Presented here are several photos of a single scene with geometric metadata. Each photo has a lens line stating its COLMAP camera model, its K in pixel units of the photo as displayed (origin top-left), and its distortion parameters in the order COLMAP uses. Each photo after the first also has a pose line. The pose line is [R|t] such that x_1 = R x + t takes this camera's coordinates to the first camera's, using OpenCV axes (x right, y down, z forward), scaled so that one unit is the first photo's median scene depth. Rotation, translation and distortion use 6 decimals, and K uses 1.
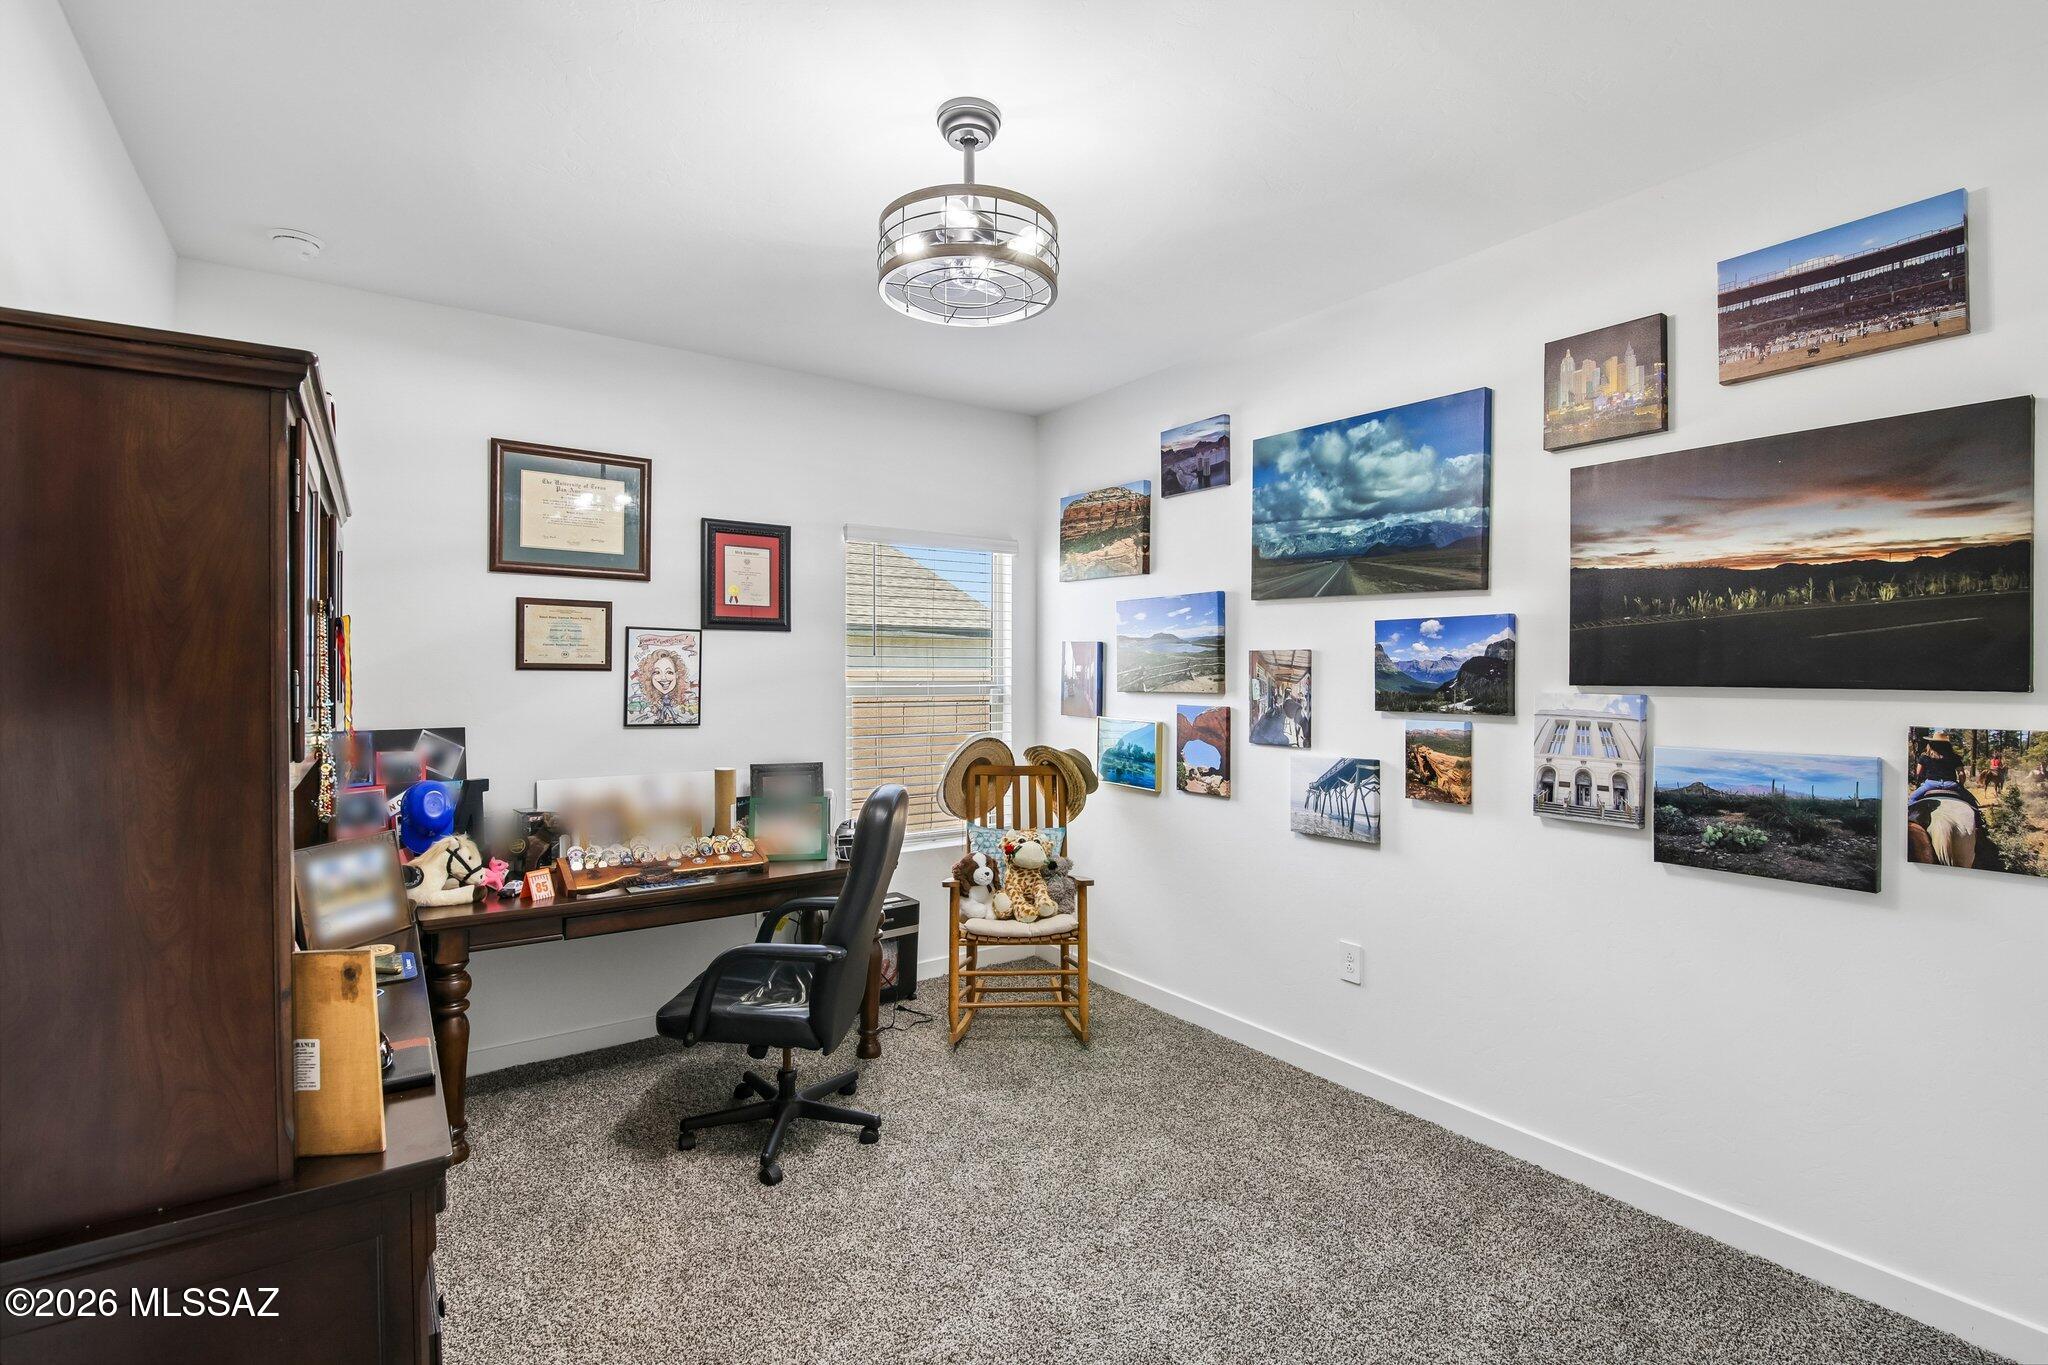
lens RADIAL K [[937.4, 0, 1017.4], [0, 937.4, 681.7], [0, 0, 1]] dist [-0.023580, -0.000243]
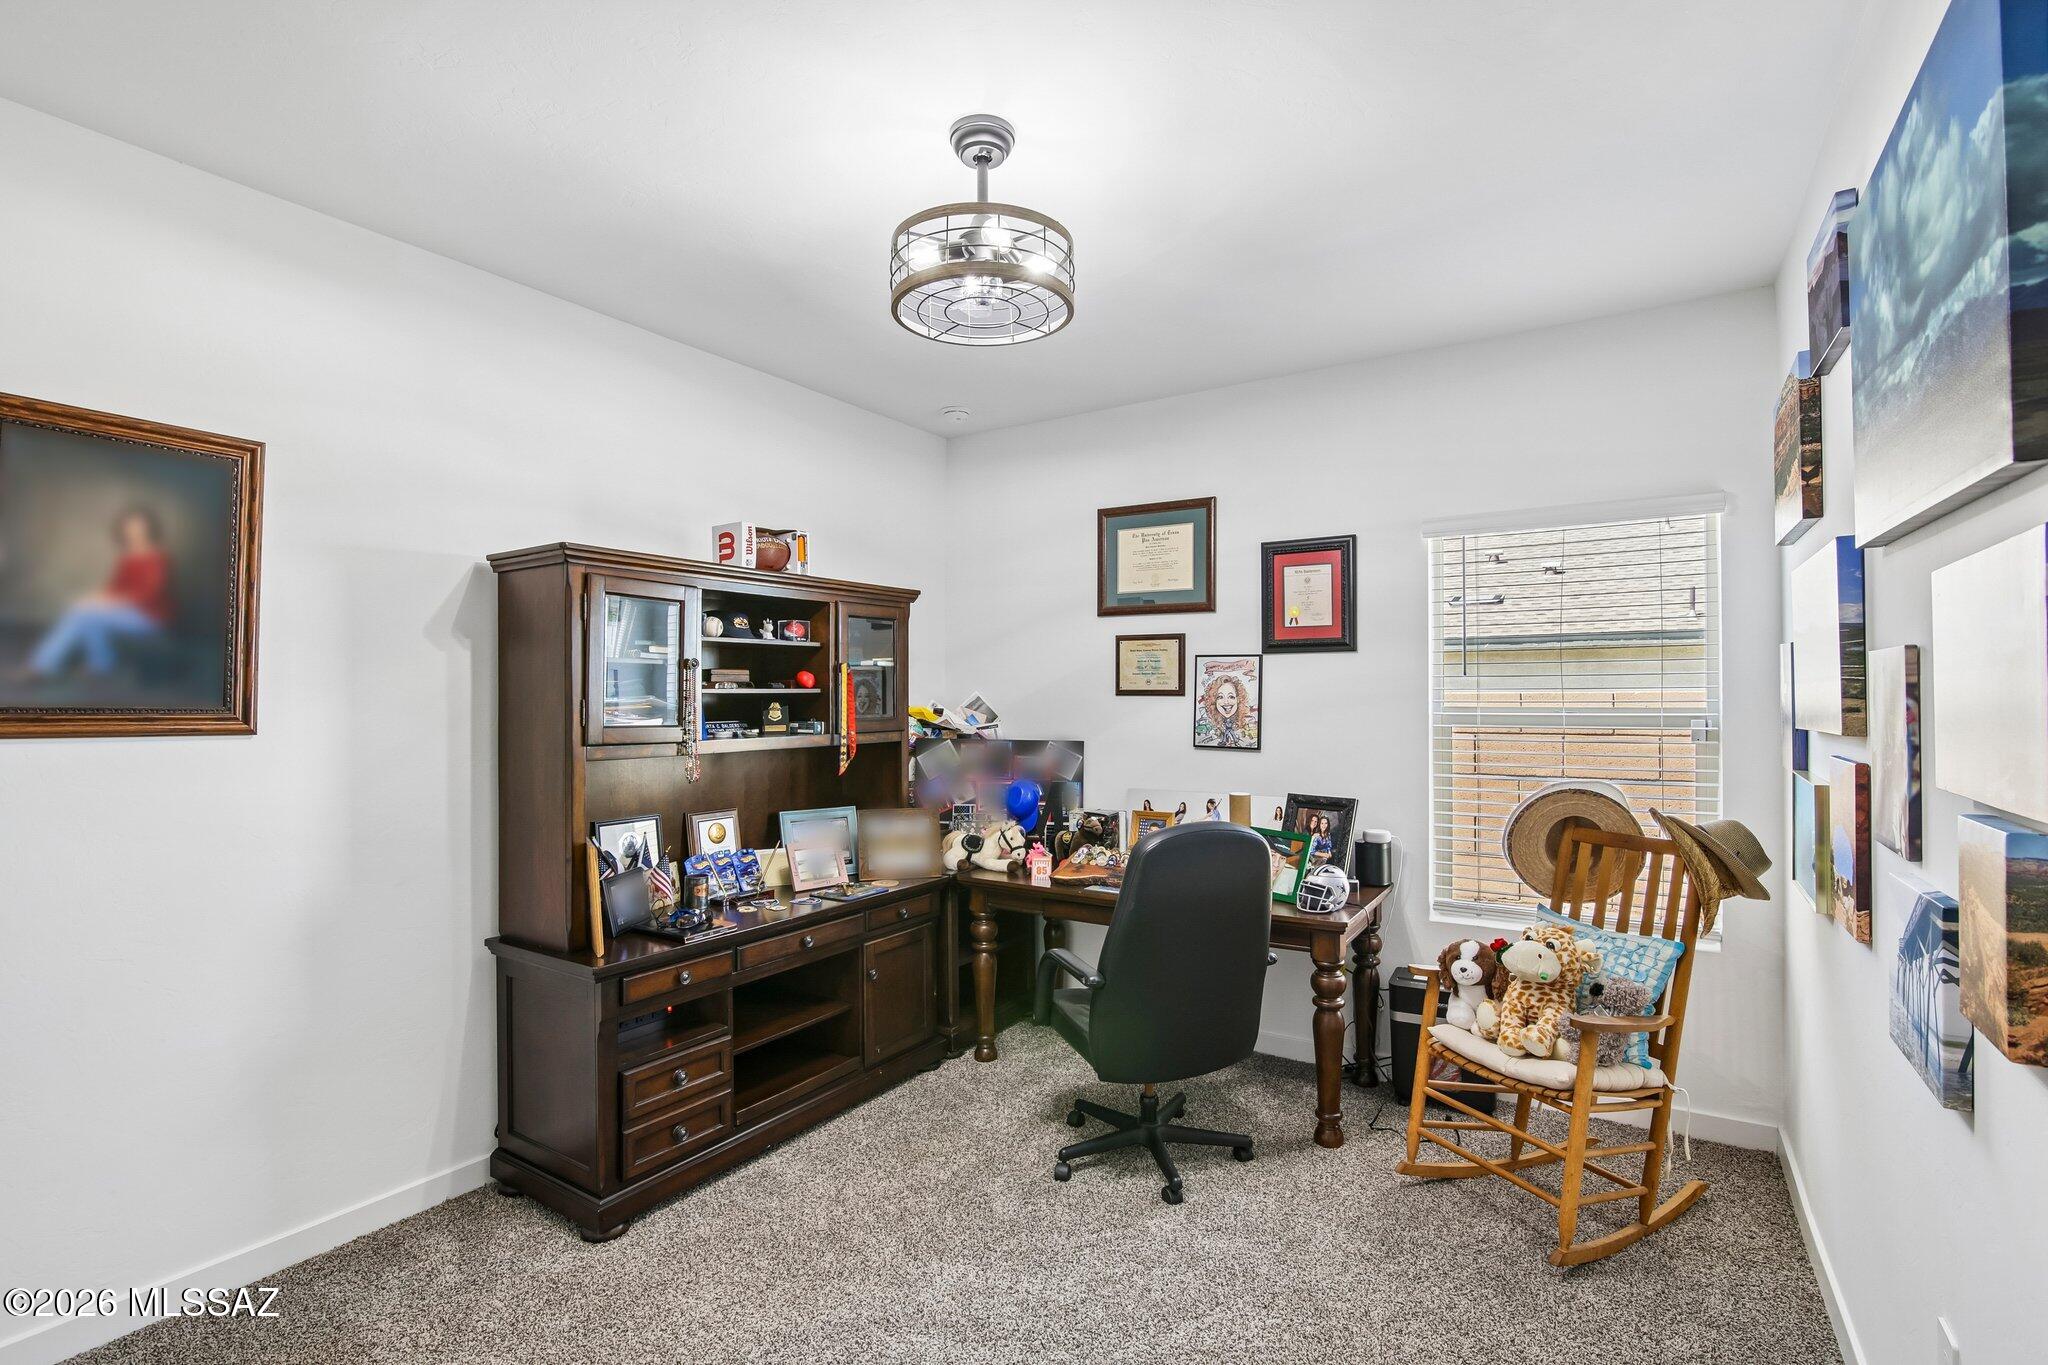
lens RADIAL K [[937.4, 0, 1017.4], [0, 937.4, 681.7], [0, 0, 1]] dist [-0.023580, -0.000243]
pose [[0.380701, -0.017715, -0.924529, 0.505490], [-0.005359, 0.999757, -0.021363, -0.003614], [0.924683, 0.013087, 0.380514, 0.388840]]
